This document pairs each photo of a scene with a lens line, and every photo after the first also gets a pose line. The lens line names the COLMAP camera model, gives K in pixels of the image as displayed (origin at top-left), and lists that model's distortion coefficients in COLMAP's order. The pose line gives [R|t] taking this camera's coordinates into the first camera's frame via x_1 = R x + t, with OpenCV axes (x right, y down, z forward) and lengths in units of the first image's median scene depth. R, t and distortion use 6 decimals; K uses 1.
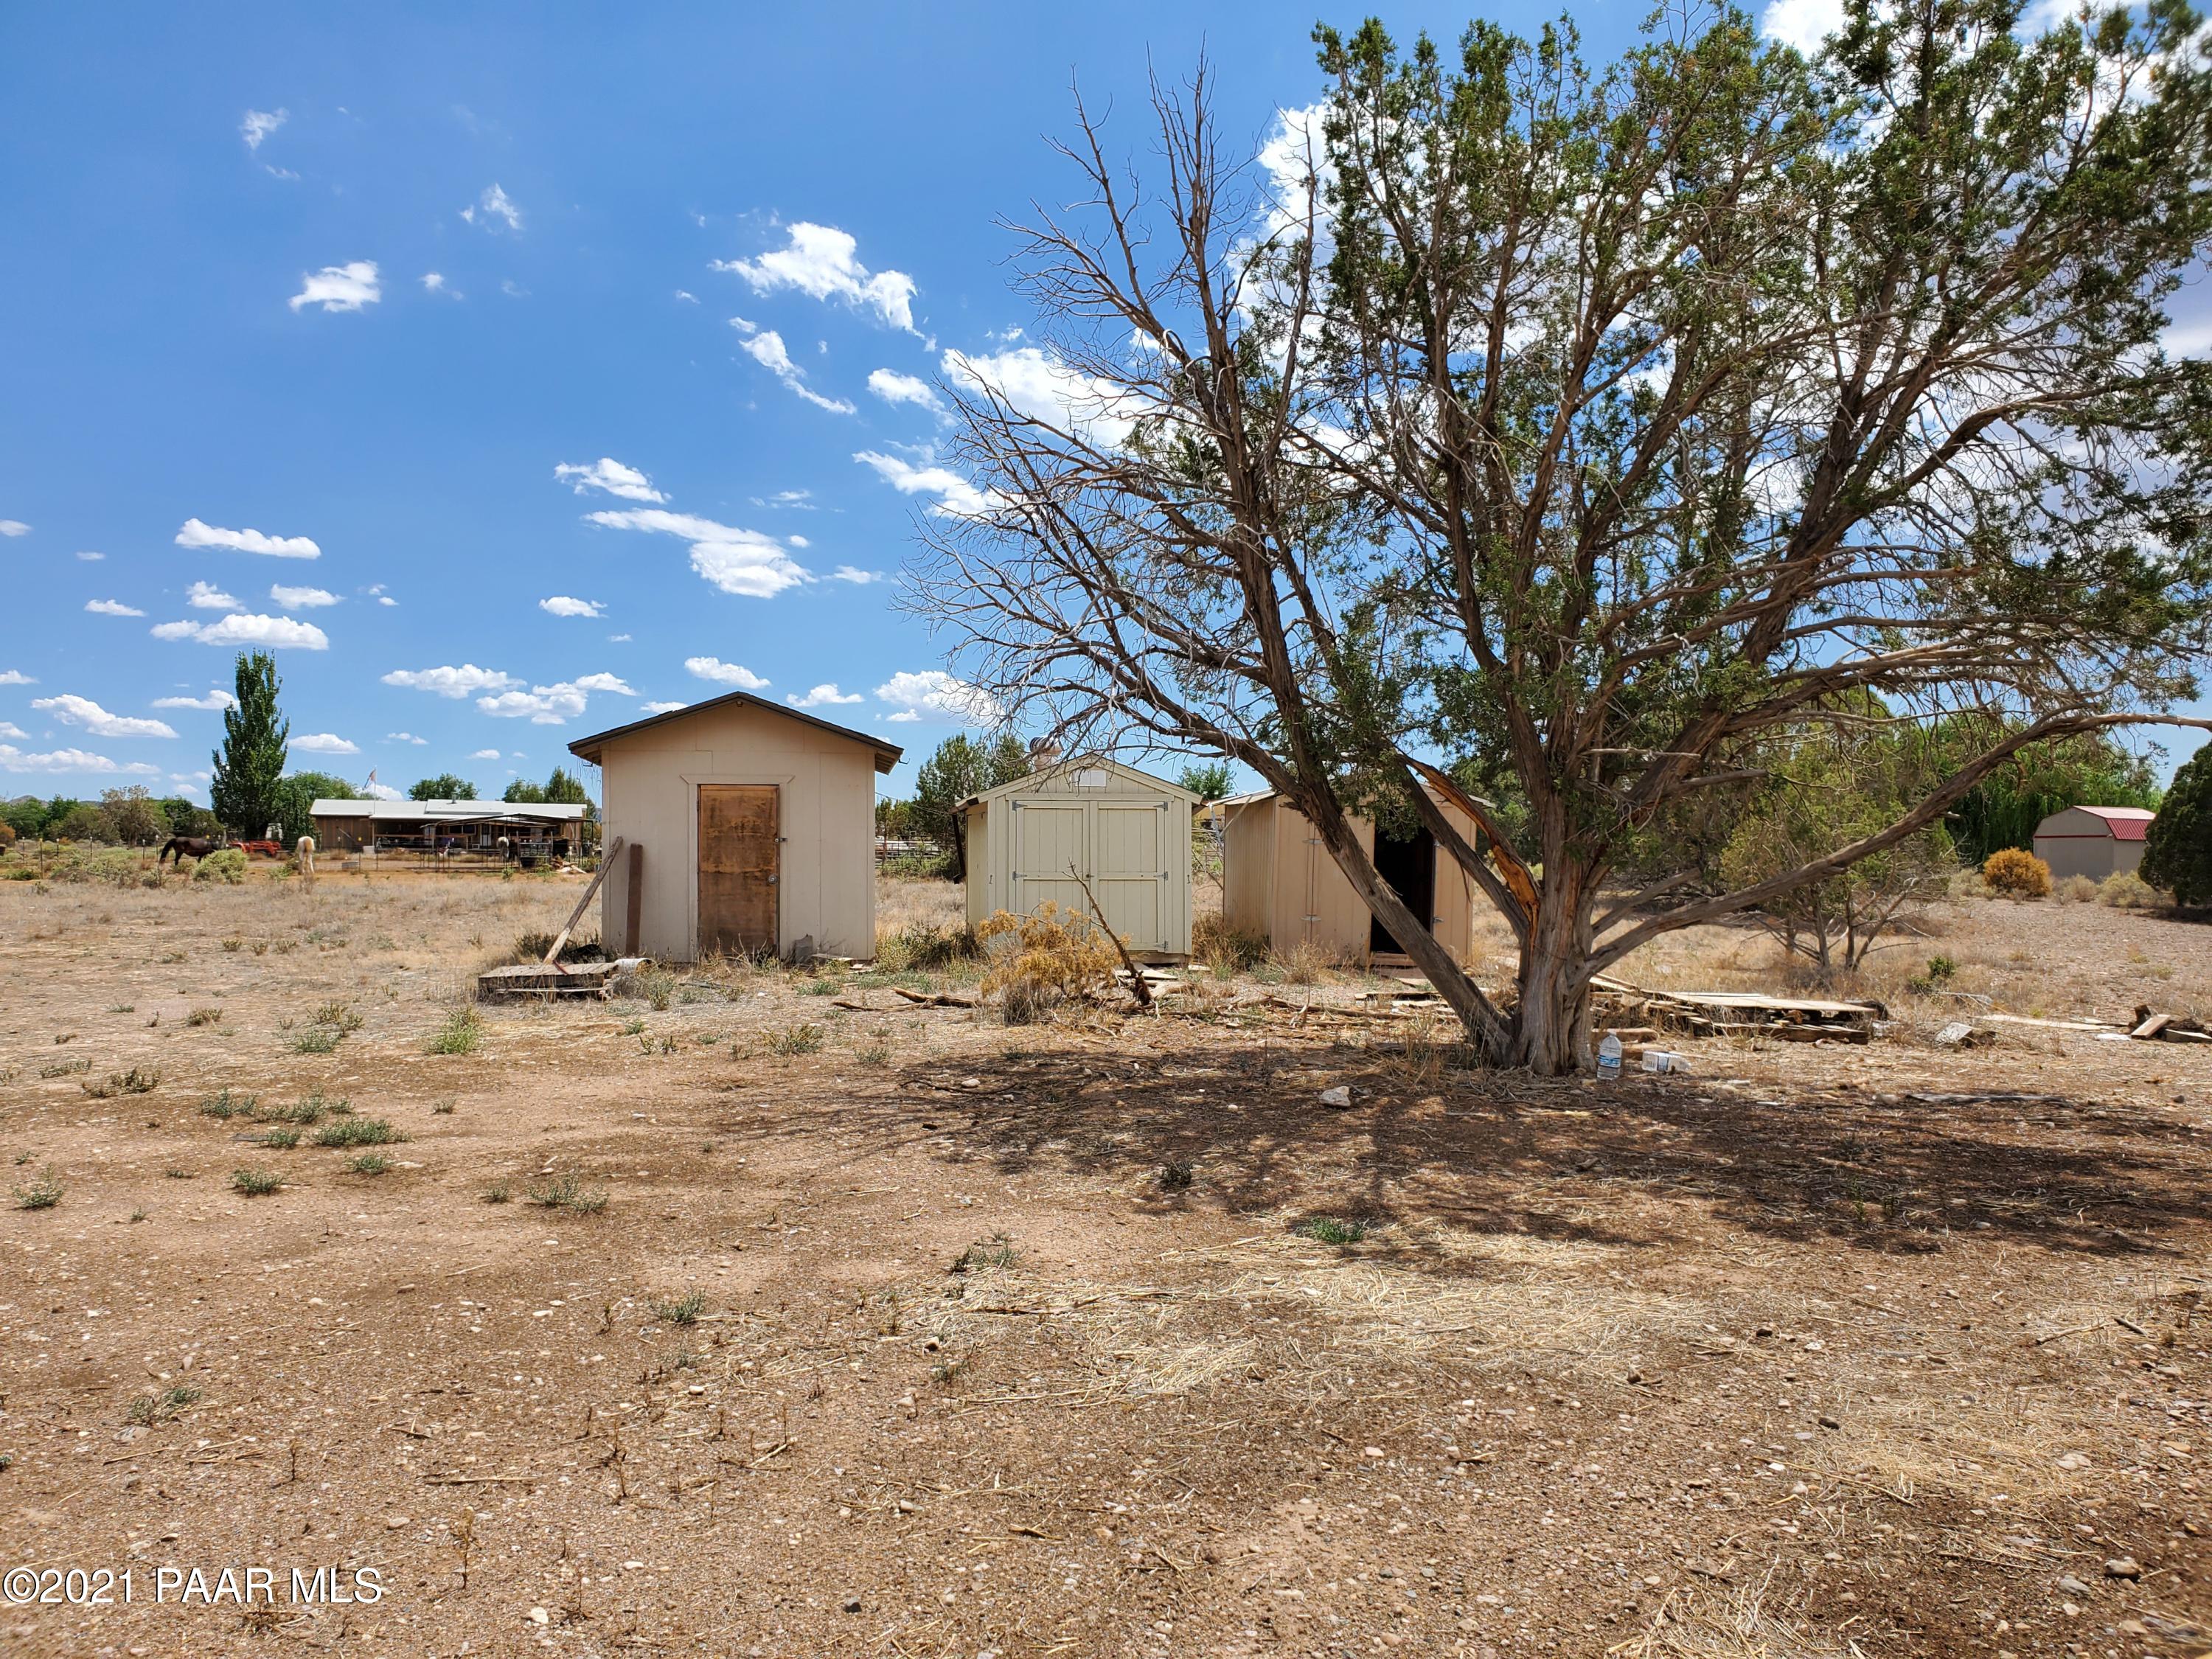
lens RADIAL K [[1712.8, 0, 1106.2], [0, 1712.8, 805.8], [0, 0, 1]] dist [0.004645, 0.010065]
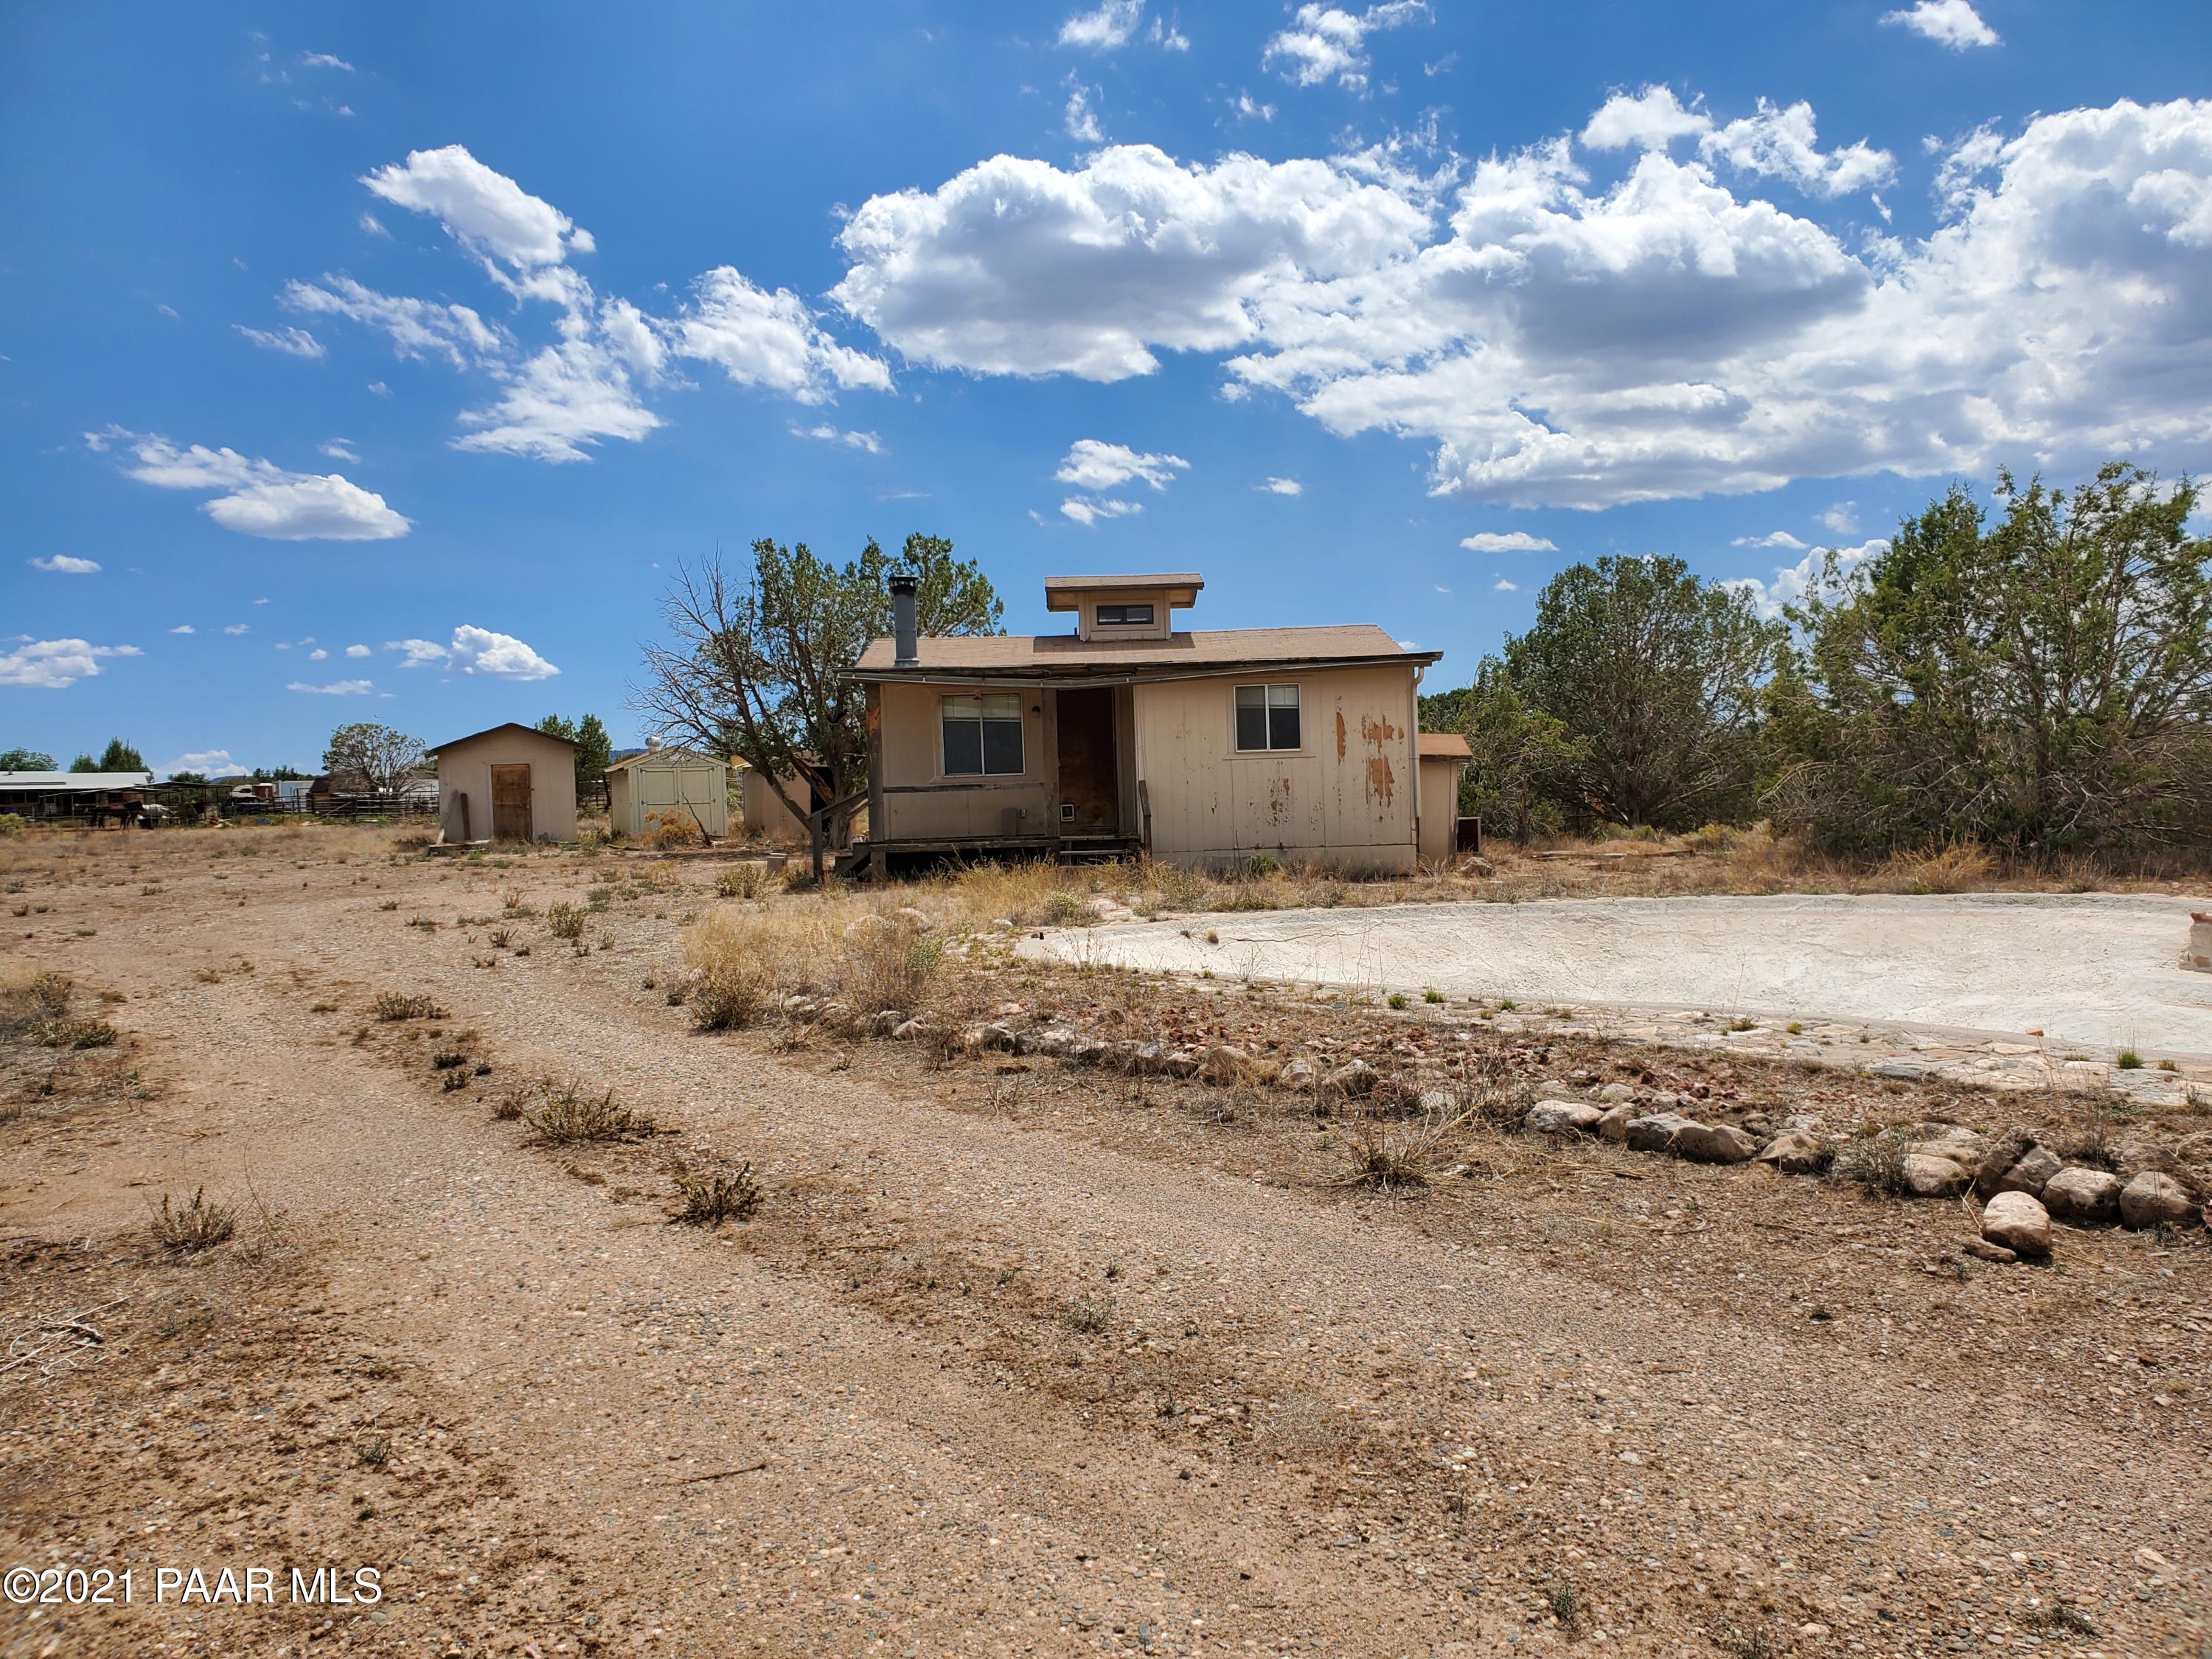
lens RADIAL K [[1688.1, 0, 1106.0], [0, 1688.1, 829.5], [0, 0, 1]] dist [0.201630, -0.282933]
pose [[0.961907, -0.044808, 0.269680, -0.079552], [0.031506, 0.998073, 0.053457, -0.024534], [-0.271556, -0.042924, 0.961465, -1.396276]]
